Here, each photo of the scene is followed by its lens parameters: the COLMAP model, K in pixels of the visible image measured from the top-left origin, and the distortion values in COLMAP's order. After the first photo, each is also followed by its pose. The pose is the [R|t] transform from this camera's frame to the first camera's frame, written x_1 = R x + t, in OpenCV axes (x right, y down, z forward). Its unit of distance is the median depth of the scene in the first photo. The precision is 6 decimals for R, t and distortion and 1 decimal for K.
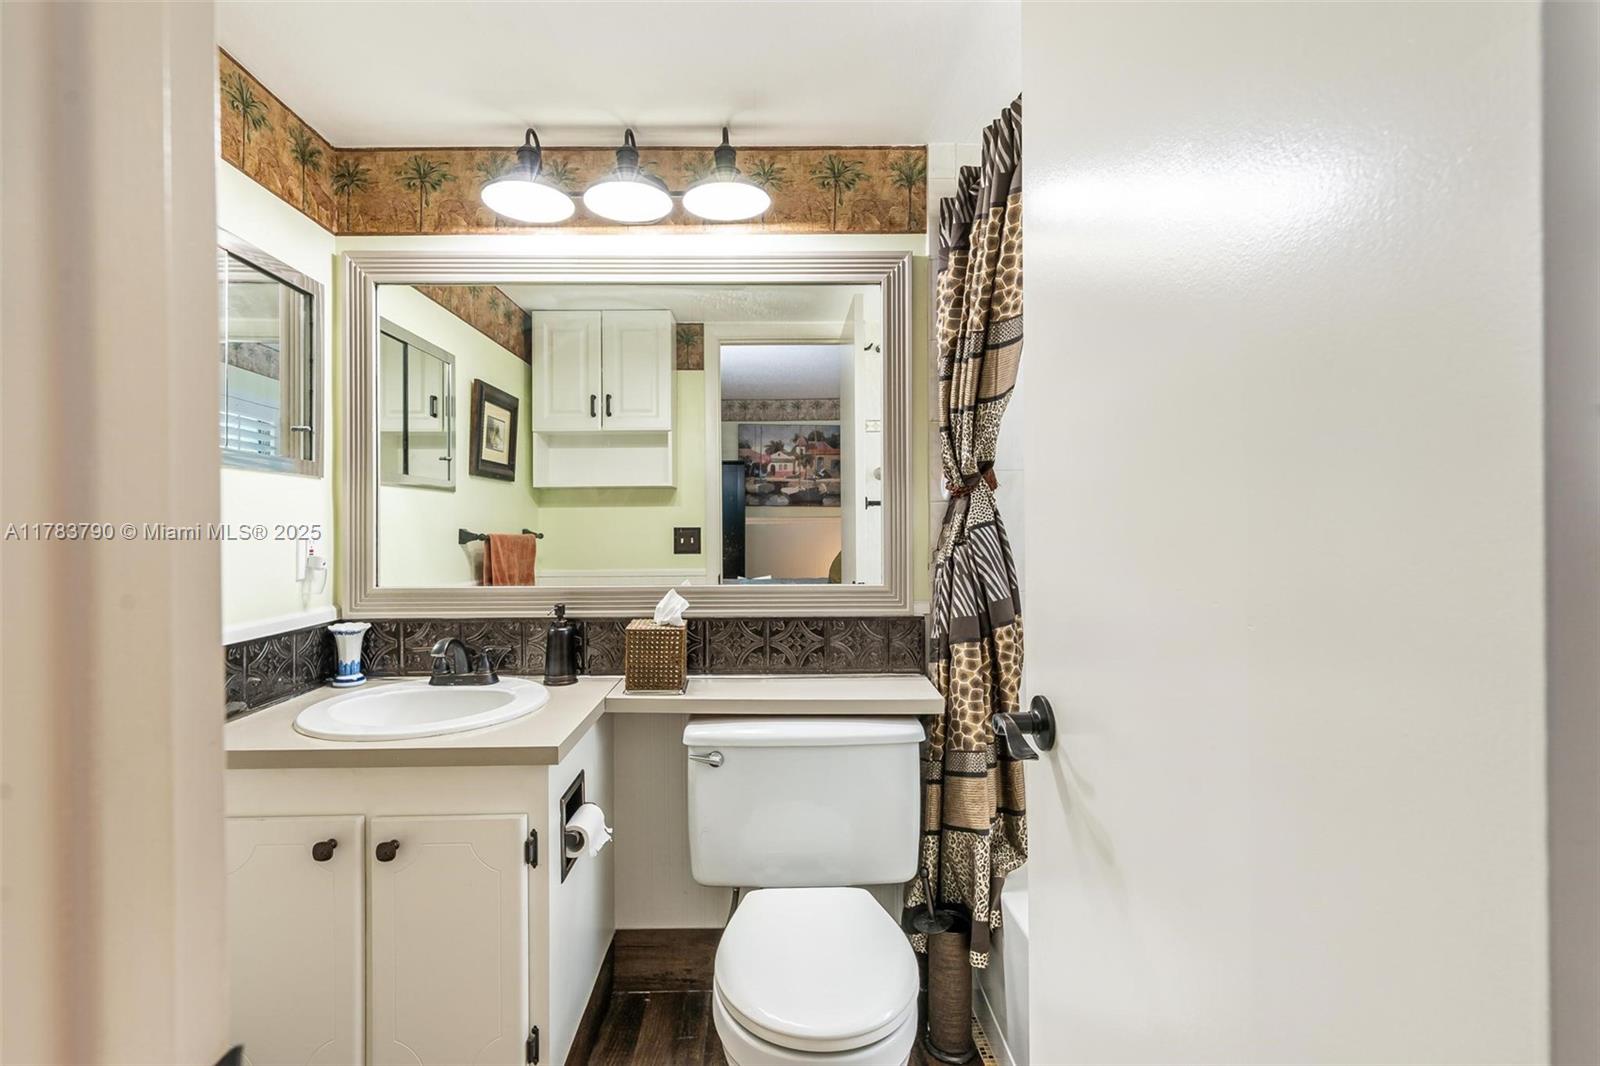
lens RADIAL K [[730.0, 0, 789.1], [0, 730.0, 529.3], [0, 0, 1]] dist [-0.000689, 0.000119]
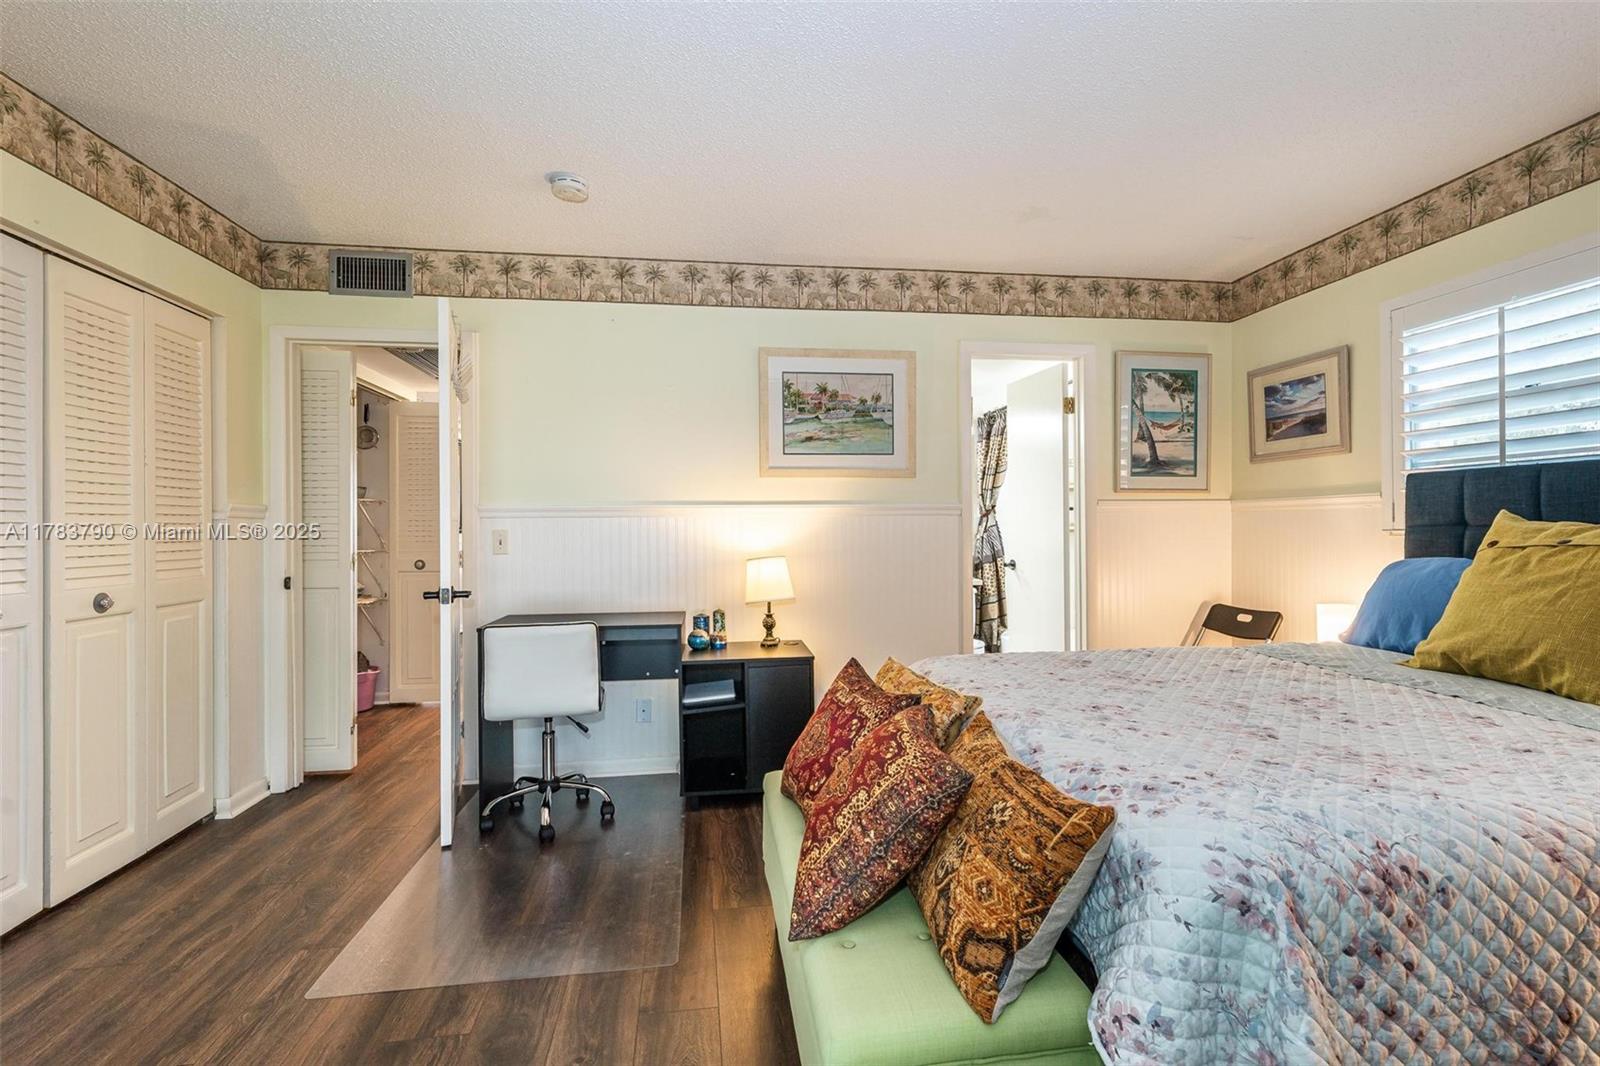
lens RADIAL K [[730.0, 0, 804.9], [0, 730.0, 526.3], [0, 0, 1]] dist [-0.000689, 0.000119]
pose [[0.994507, -0.001303, 0.104662, -0.884729], [0.001697, 0.999992, -0.003674, 0.005955], [-0.104657, 0.003831, 0.994501, -2.076971]]
